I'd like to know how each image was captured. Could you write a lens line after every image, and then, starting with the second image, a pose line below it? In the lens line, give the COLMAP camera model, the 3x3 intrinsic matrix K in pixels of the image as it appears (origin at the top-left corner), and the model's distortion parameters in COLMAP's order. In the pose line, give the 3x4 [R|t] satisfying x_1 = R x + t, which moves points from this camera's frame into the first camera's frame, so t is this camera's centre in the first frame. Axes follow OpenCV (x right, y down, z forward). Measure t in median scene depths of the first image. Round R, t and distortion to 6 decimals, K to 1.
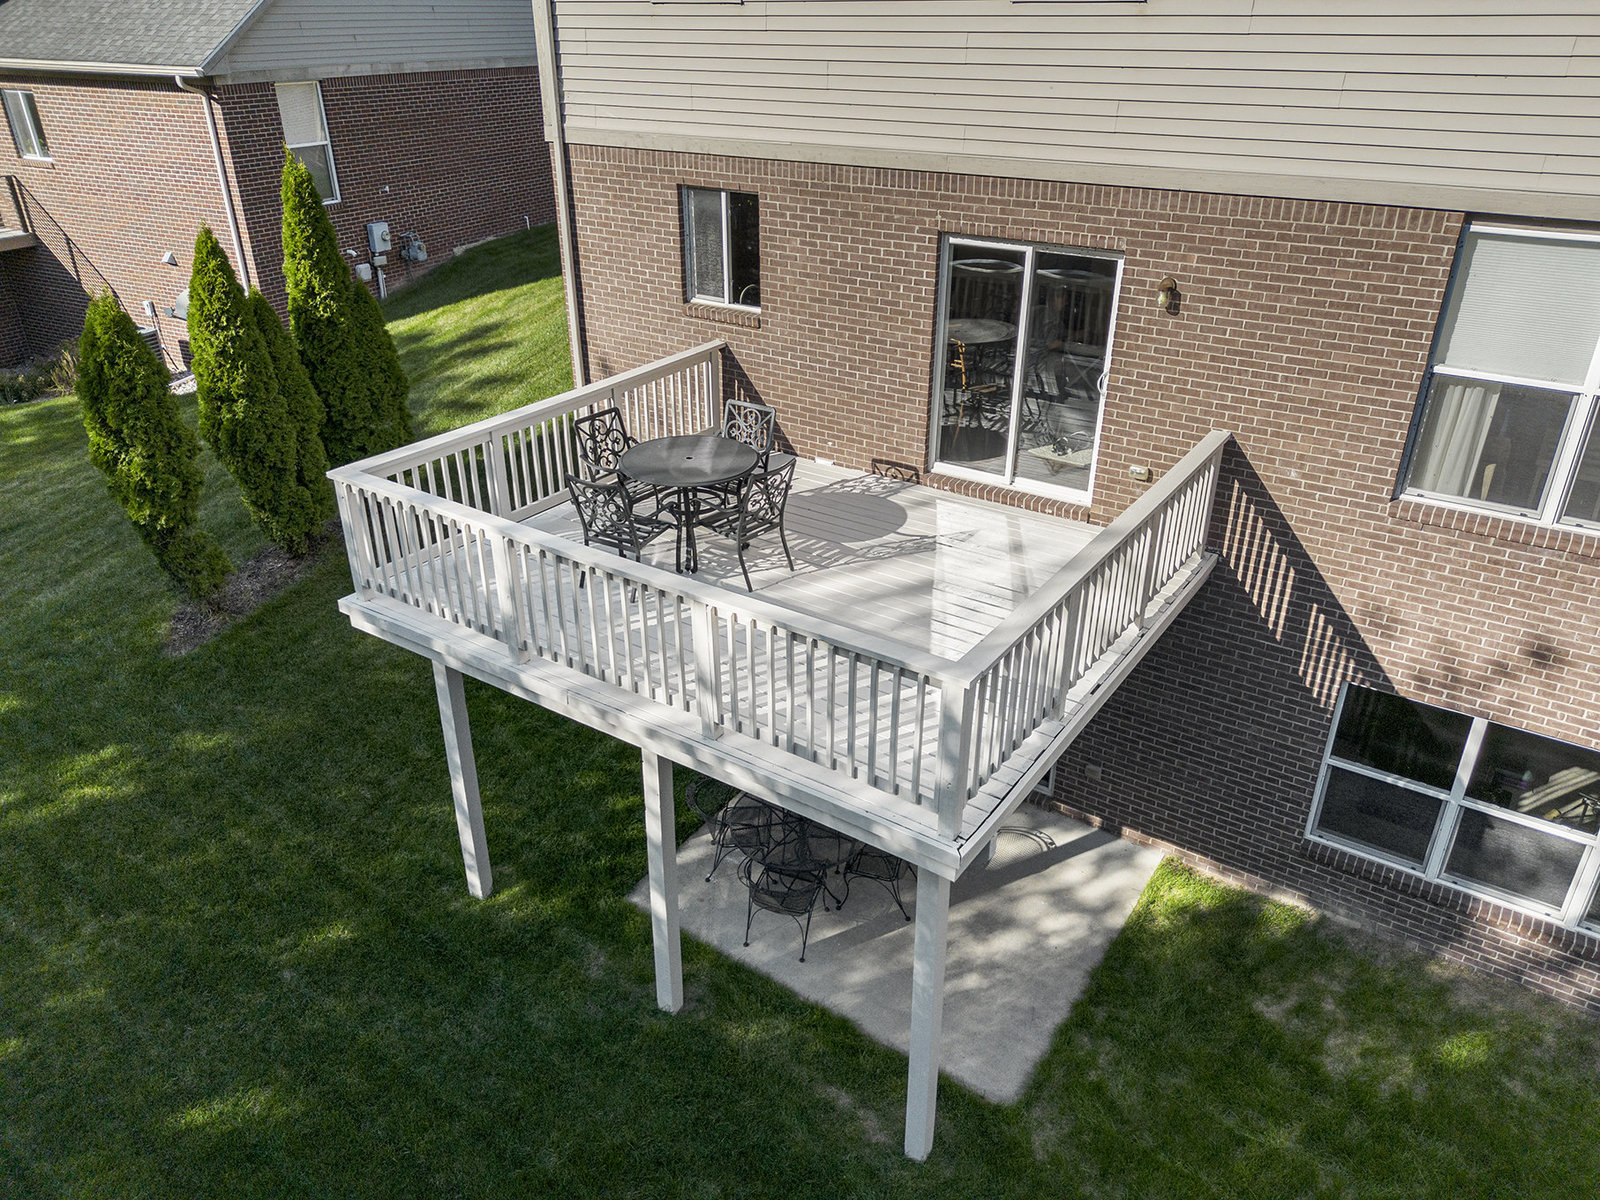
lens RADIAL K [[1124.5, 0, 800.0], [0, 1124.5, 600.0], [0, 0, 1]] dist [0.026315, -0.006545]
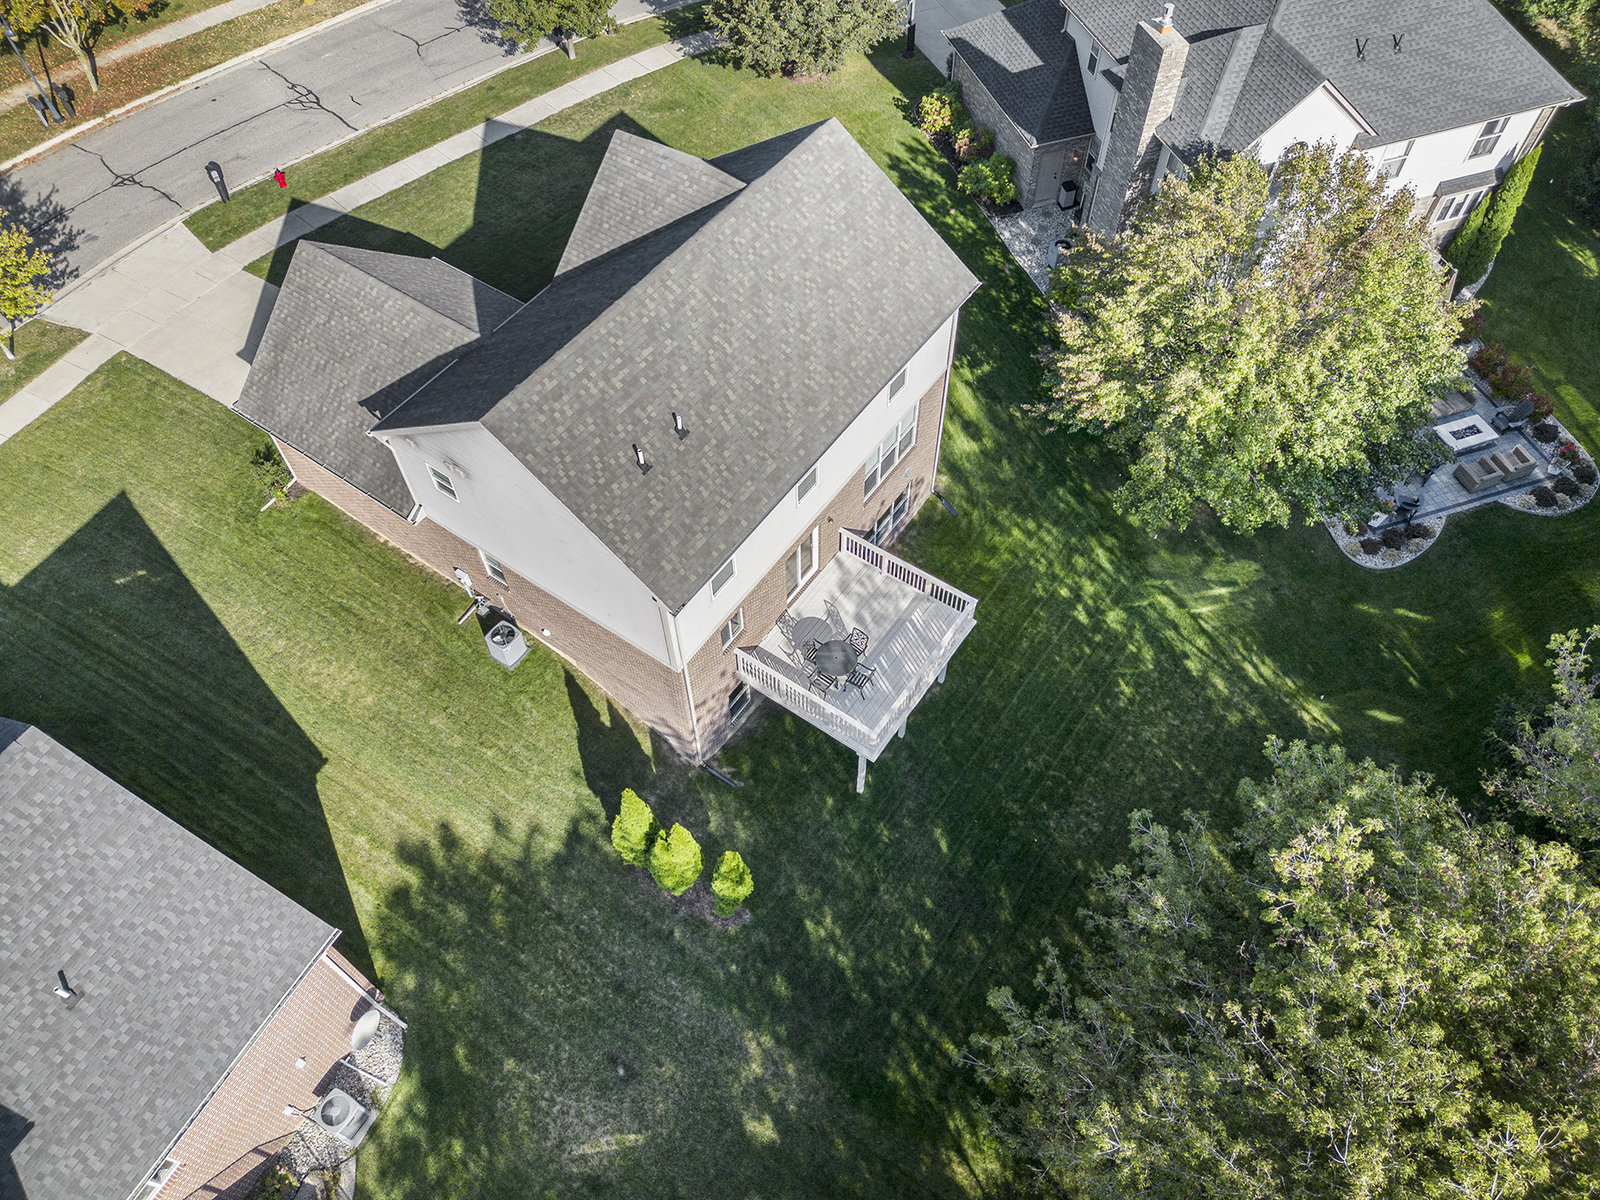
lens RADIAL K [[1146.7, 0, 793.6], [0, 1146.7, 588.9], [0, 0, 1]] dist [0.030702, -0.006311]
pose [[0.014150, -0.810094, 0.586129, -0.876861], [0.482933, 0.518821, 0.705408, -1.227374], [-0.875543, 0.273080, 0.398563, -0.133014]]
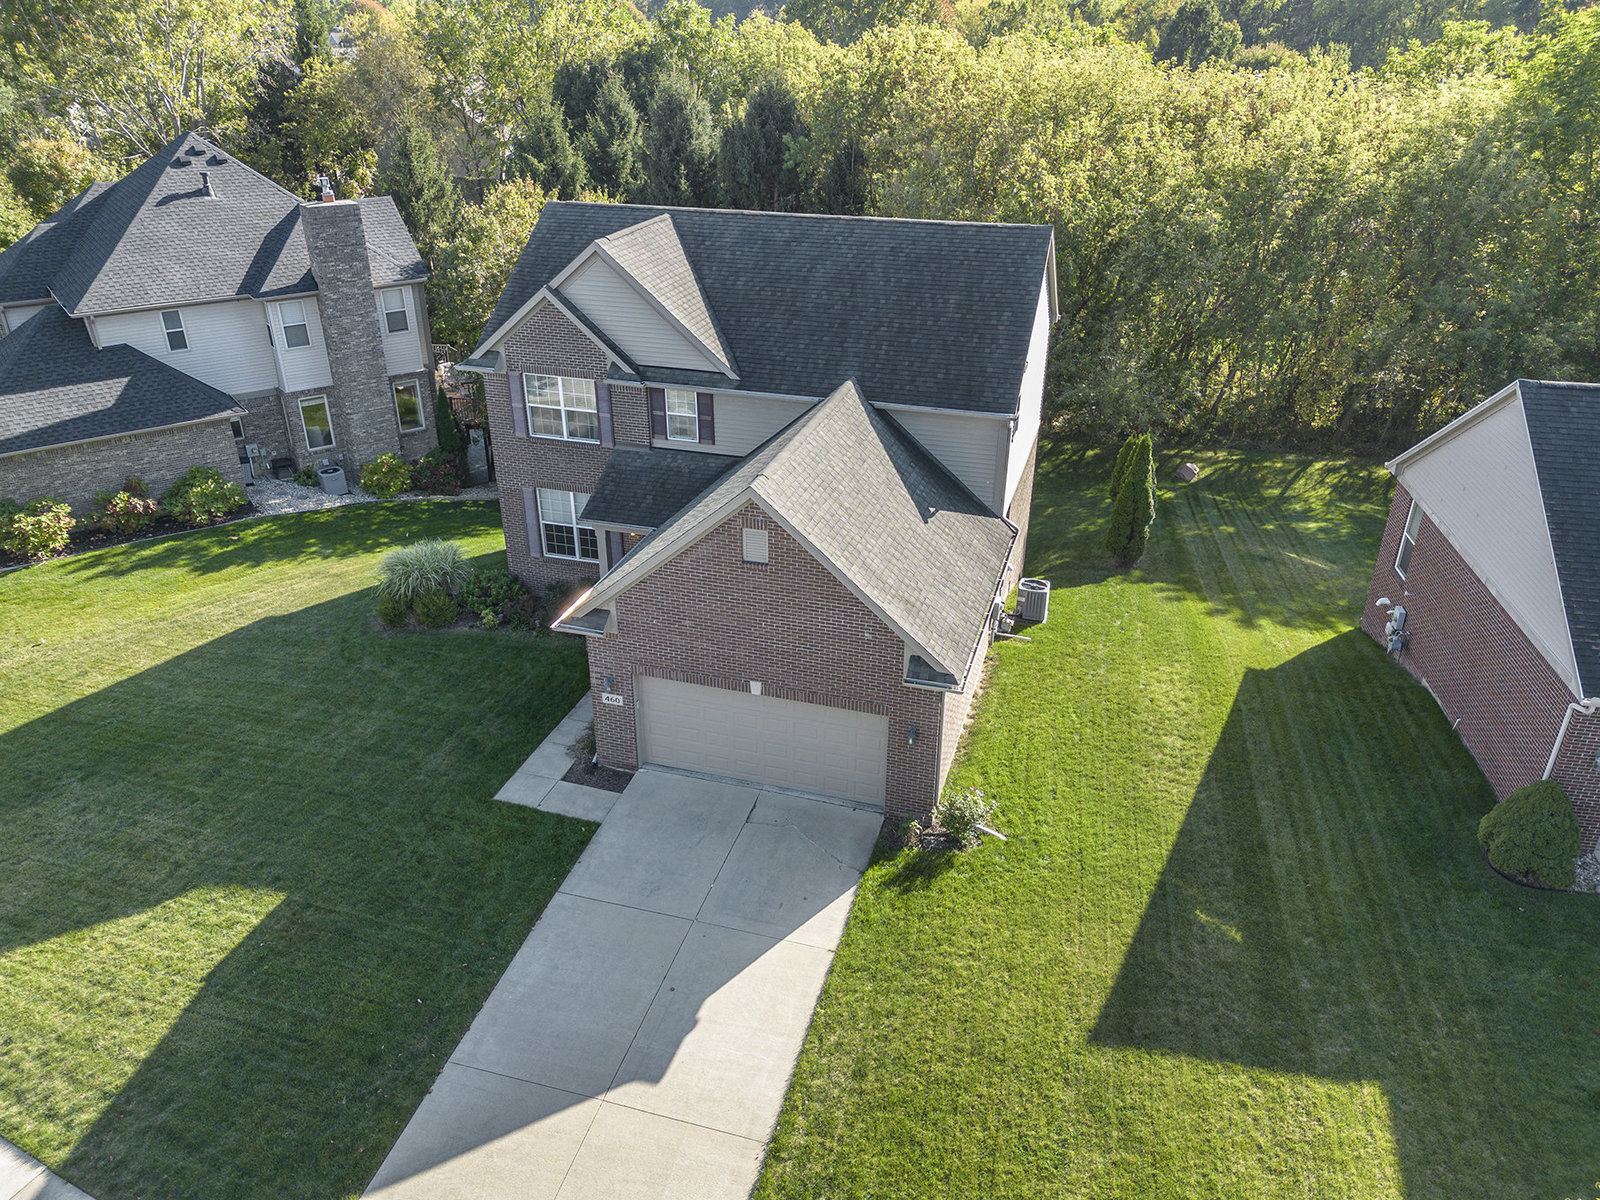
lens RADIAL K [[1124.5, 0, 800.0], [0, 1124.5, 600.0], [0, 0, 1]] dist [0.026315, -0.006545]
pose [[-0.953052, 0.138855, -0.269094, 0.713415], [-0.142163, 0.579459, 0.802507, -1.410511], [0.267361, 0.803086, -0.532514, 1.623103]]
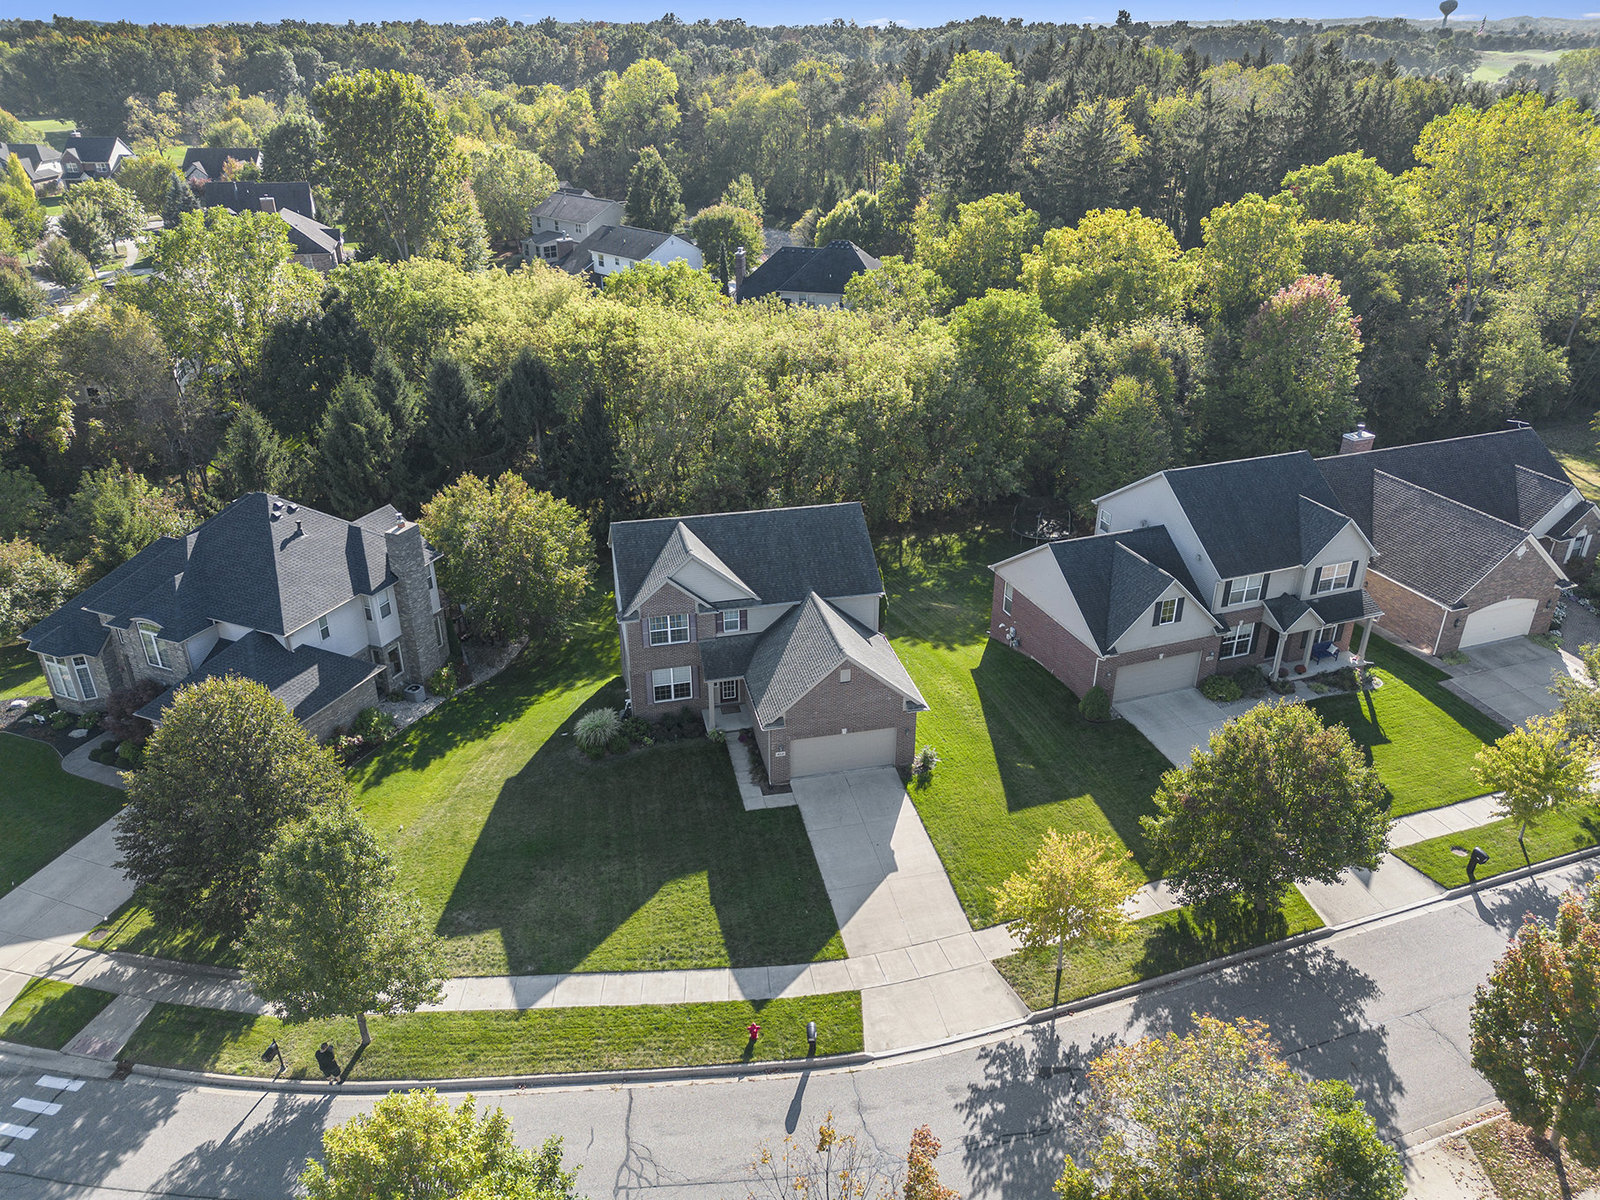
lens RADIAL K [[1124.5, 0, 800.0], [0, 1124.5, 600.0], [0, 0, 1]] dist [0.026315, -0.006545]
pose [[-0.673067, 0.329832, -0.661960, 2.229712], [-0.346356, 0.650257, 0.676168, -2.465184], [0.653466, 0.684381, -0.323427, 1.681524]]
